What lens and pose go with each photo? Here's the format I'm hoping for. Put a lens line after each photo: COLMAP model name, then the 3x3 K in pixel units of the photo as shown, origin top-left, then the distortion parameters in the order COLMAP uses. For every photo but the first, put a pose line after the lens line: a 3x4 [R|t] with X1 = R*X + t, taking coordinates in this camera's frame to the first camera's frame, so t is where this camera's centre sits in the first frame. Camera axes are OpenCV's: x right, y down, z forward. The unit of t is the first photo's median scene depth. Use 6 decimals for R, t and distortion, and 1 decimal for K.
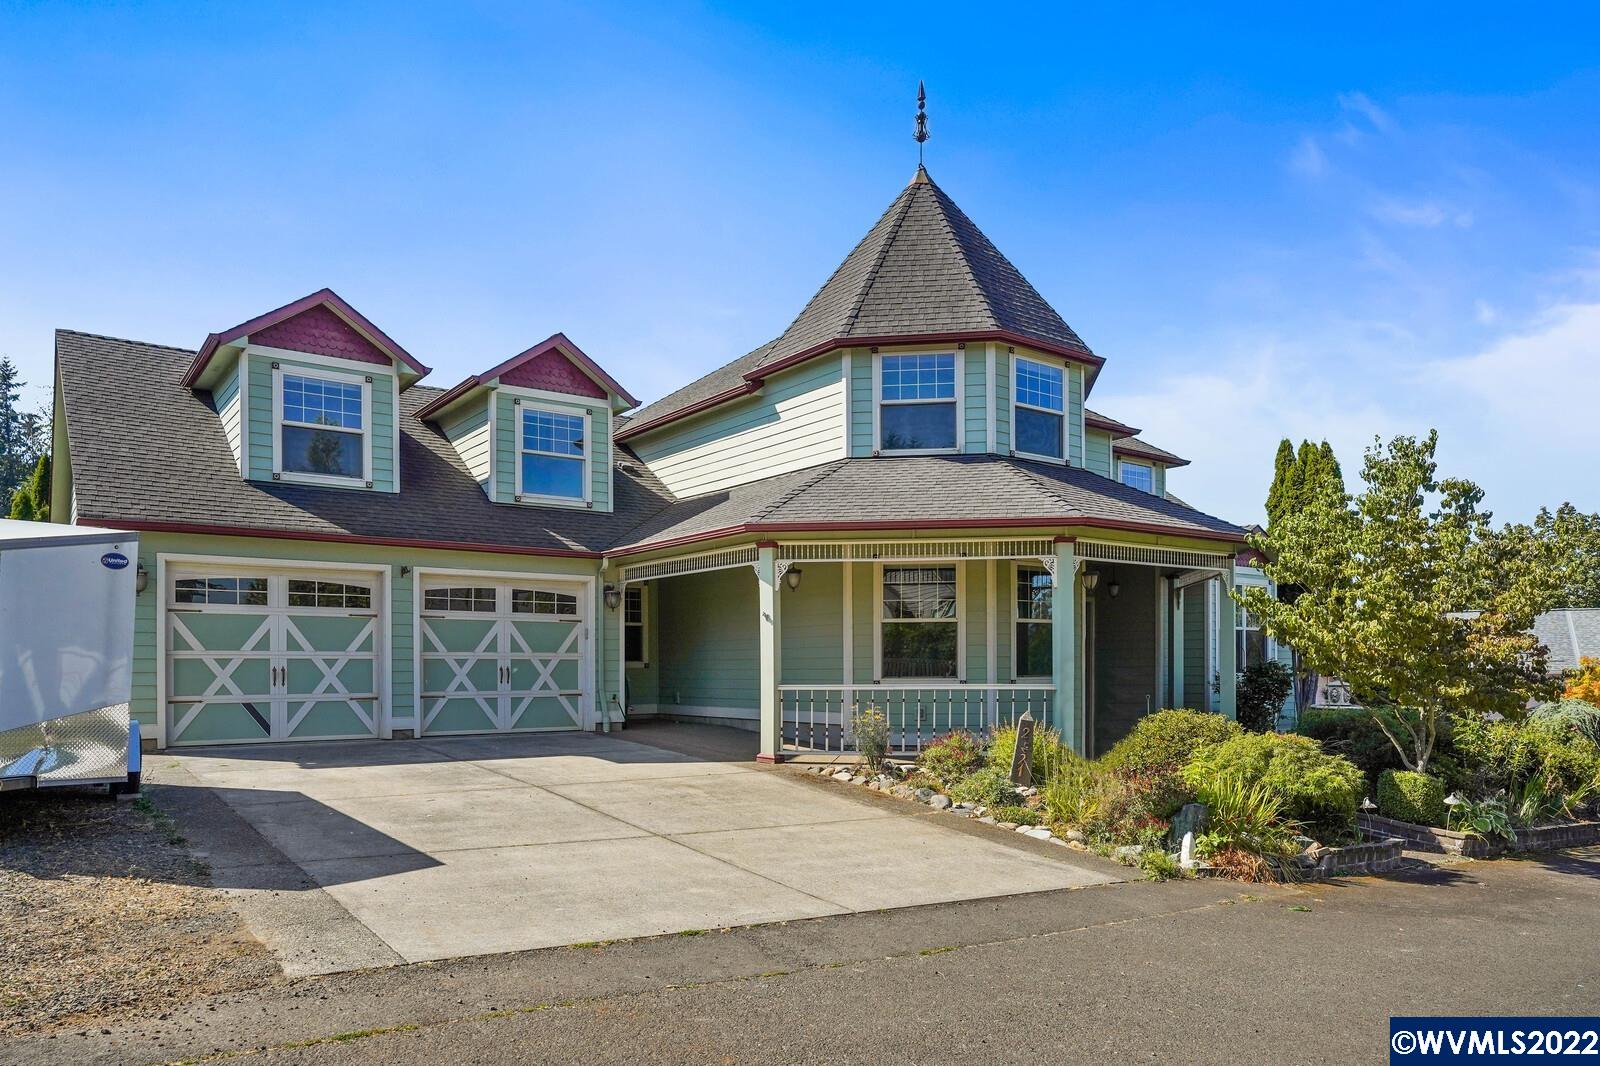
lens RADIAL K [[1048.5, 0, 800.0], [0, 1048.5, 533.0], [0, 0, 1]] dist [0.000488, 0.000287]
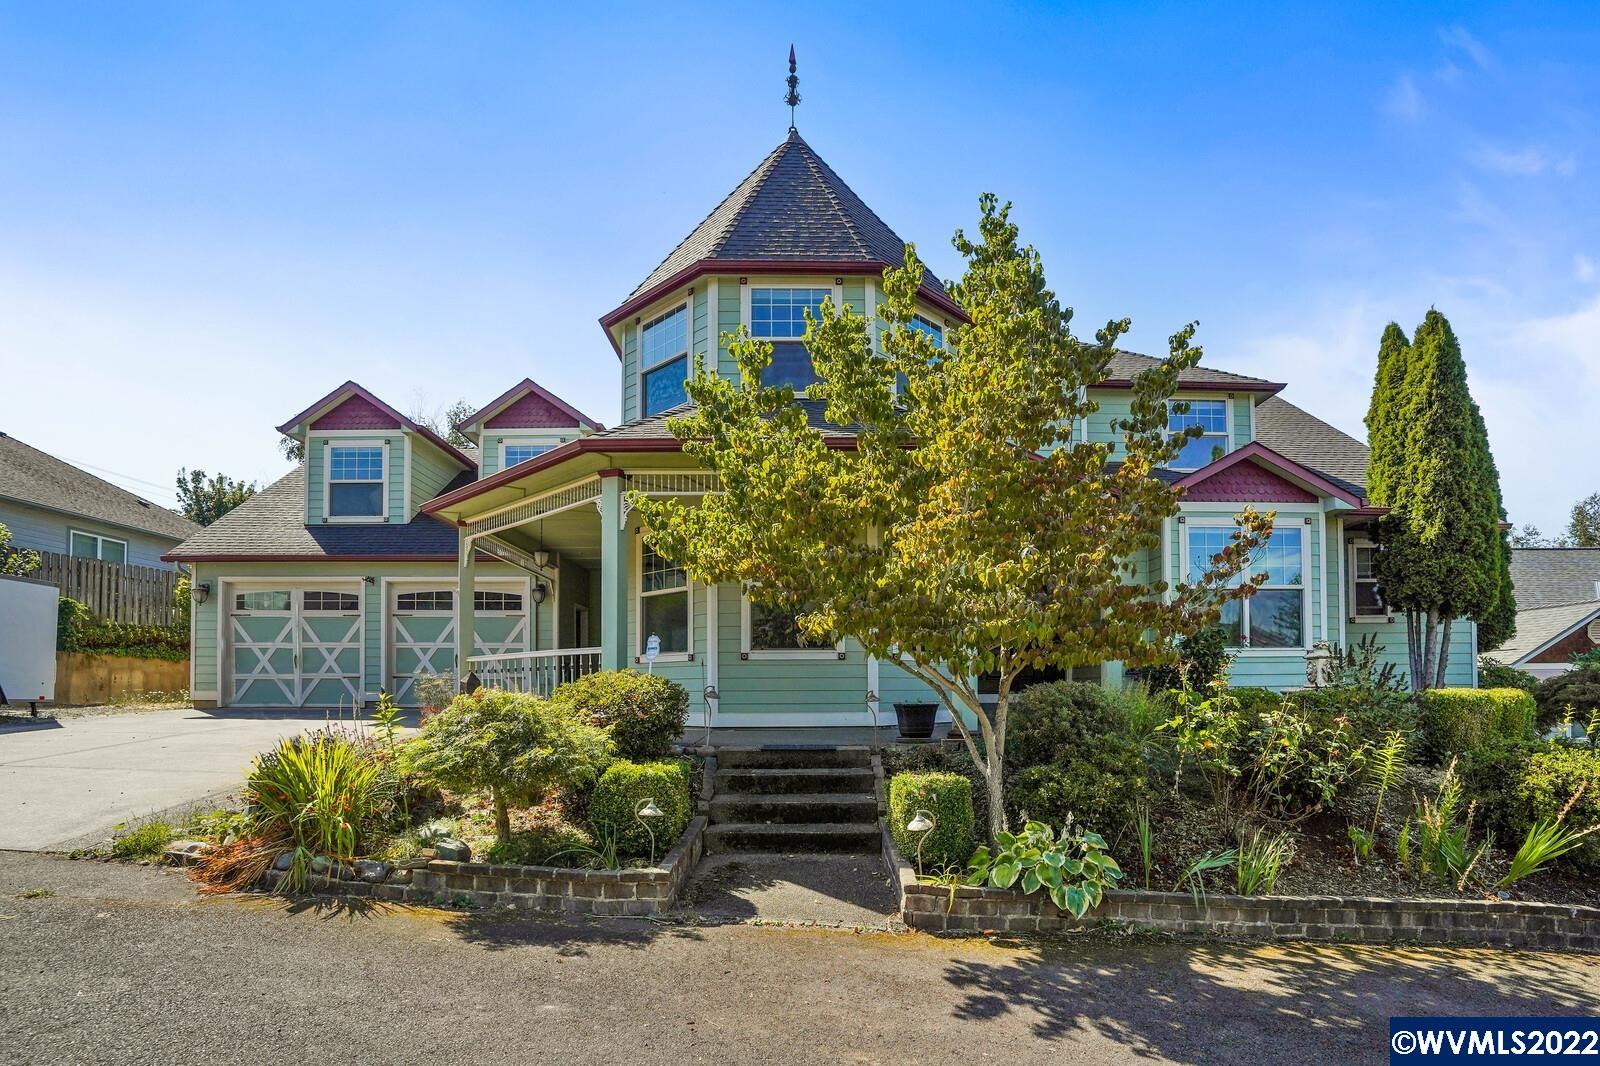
lens RADIAL K [[830.3, 0, 800.0], [0, 830.3, 533.0], [0, 0, 1]] dist [0.022094, 0.000958]
pose [[0.784992, -0.085533, -0.613573, 0.699466], [0.075263, 0.996254, -0.042588, 0.061102], [0.614917, -0.012748, 0.788488, 0.499531]]
